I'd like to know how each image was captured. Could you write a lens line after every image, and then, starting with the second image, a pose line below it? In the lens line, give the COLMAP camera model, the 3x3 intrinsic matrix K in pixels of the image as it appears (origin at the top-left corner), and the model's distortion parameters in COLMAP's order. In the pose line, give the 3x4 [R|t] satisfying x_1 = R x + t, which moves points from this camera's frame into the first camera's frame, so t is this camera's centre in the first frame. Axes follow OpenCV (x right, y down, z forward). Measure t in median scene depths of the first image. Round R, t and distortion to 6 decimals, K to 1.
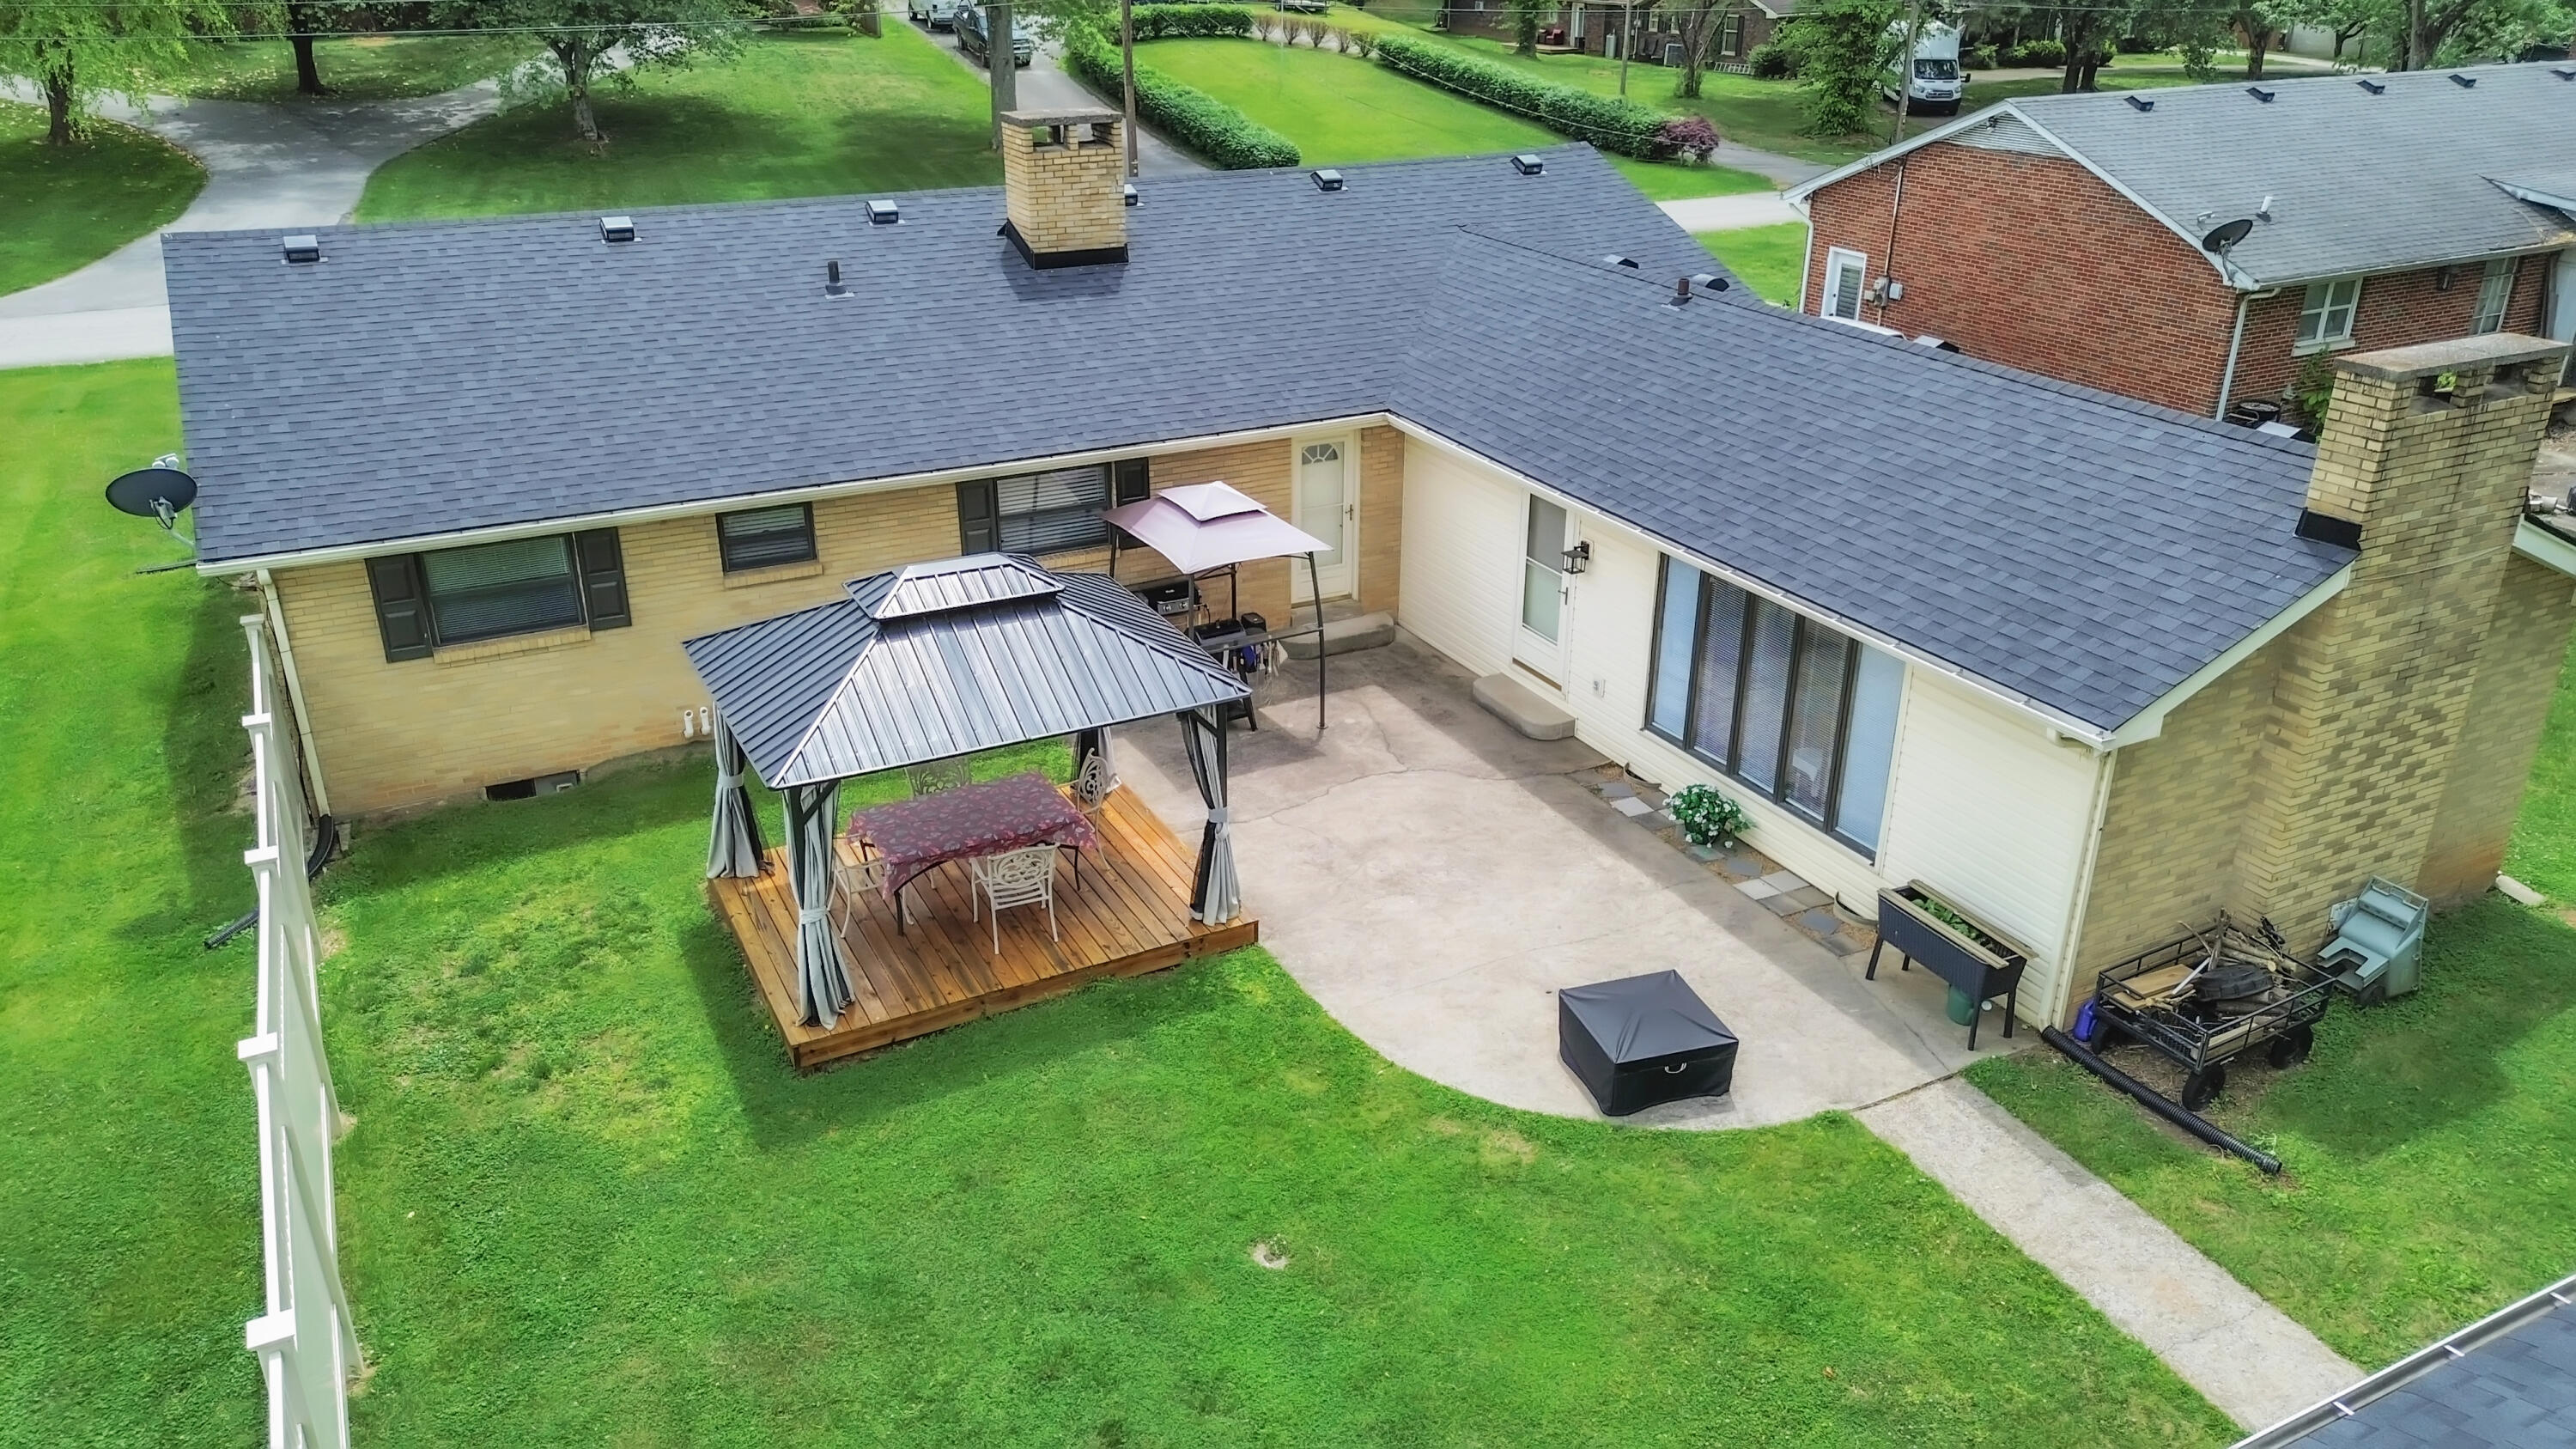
lens RADIAL K [[1828.8, 0, 1288.0], [0, 1828.8, 724.5], [0, 0, 1]] dist [0.097800, -0.097028]
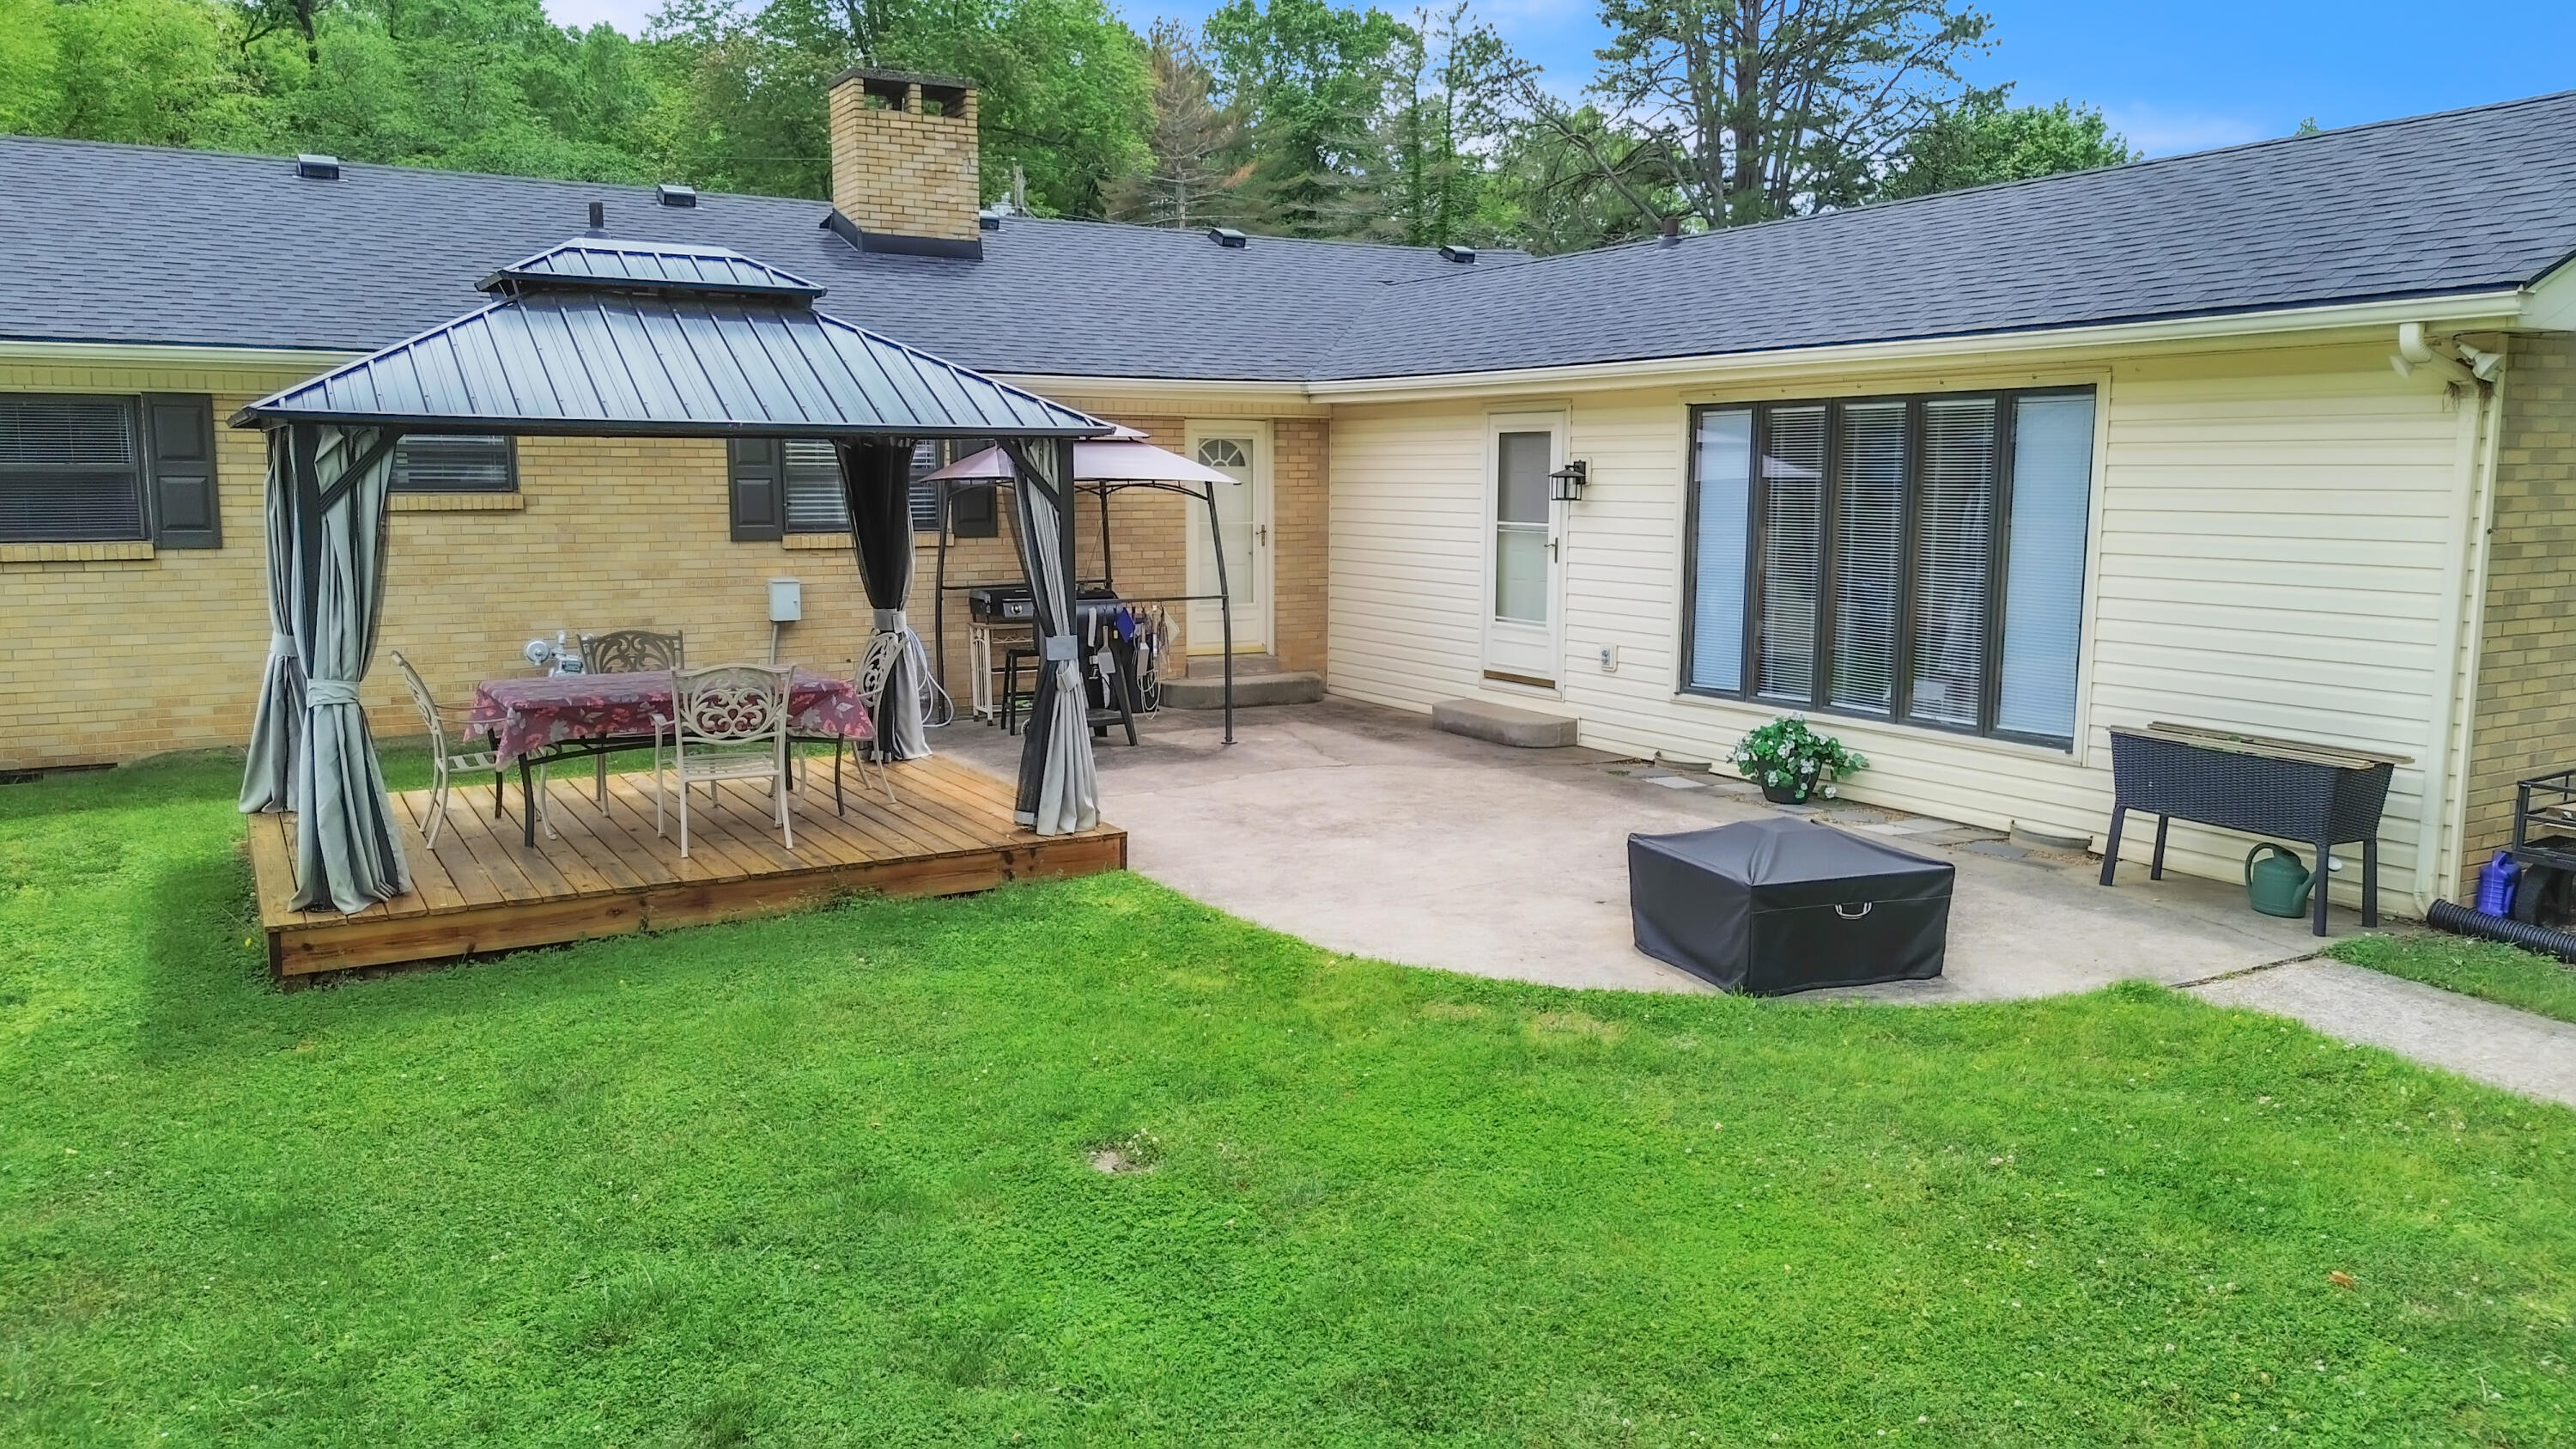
lens RADIAL K [[1828.8, 0, 1288.0], [0, 1828.8, 724.5], [0, 0, 1]] dist [0.097800, -0.097028]
pose [[0.998730, -0.007422, 0.049839, 0.007992], [0.020994, 0.960441, -0.277693, 0.246335], [-0.045806, 0.278386, 0.959376, 0.386096]]
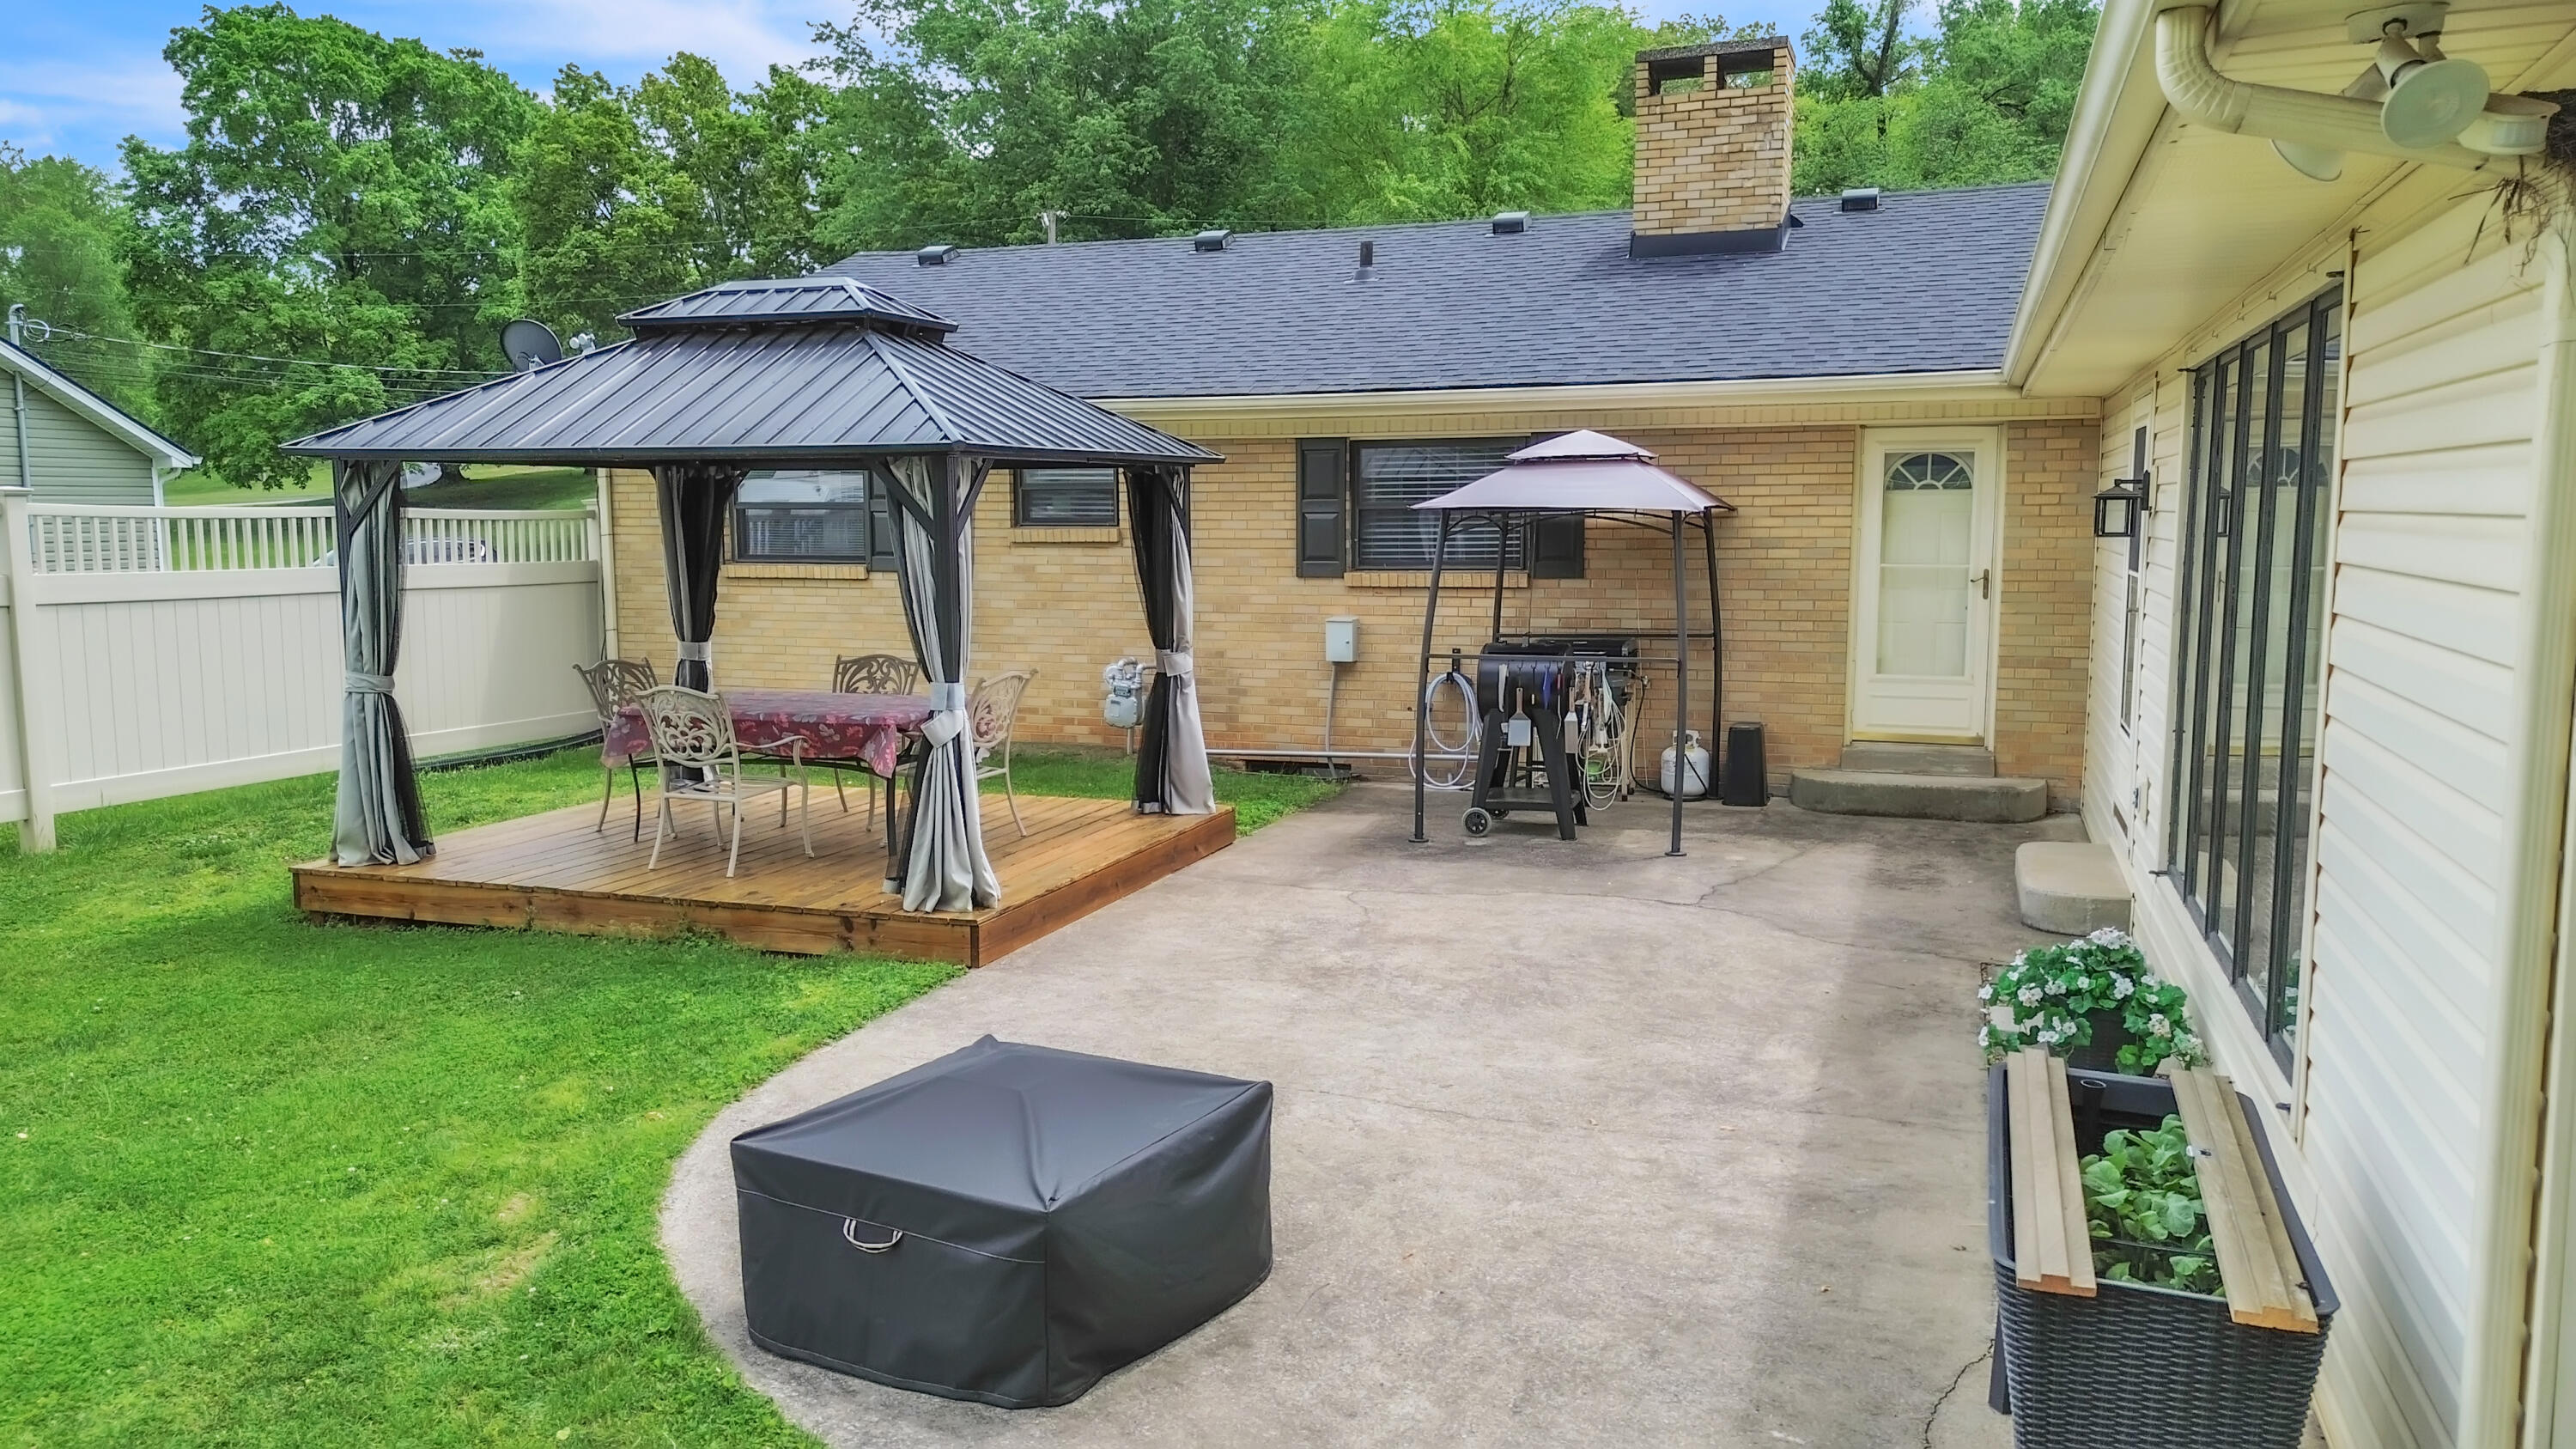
lens RADIAL K [[1816.5, 0, 1288.0], [0, 1816.5, 724.5], [0, 0, 1]] dist [0.178156, -0.353337]
pose [[0.678209, 0.081193, -0.730370, 0.424498], [-0.296682, 0.939533, -0.171049, 0.117351], [0.672319, 0.332694, 0.661288, 0.692003]]
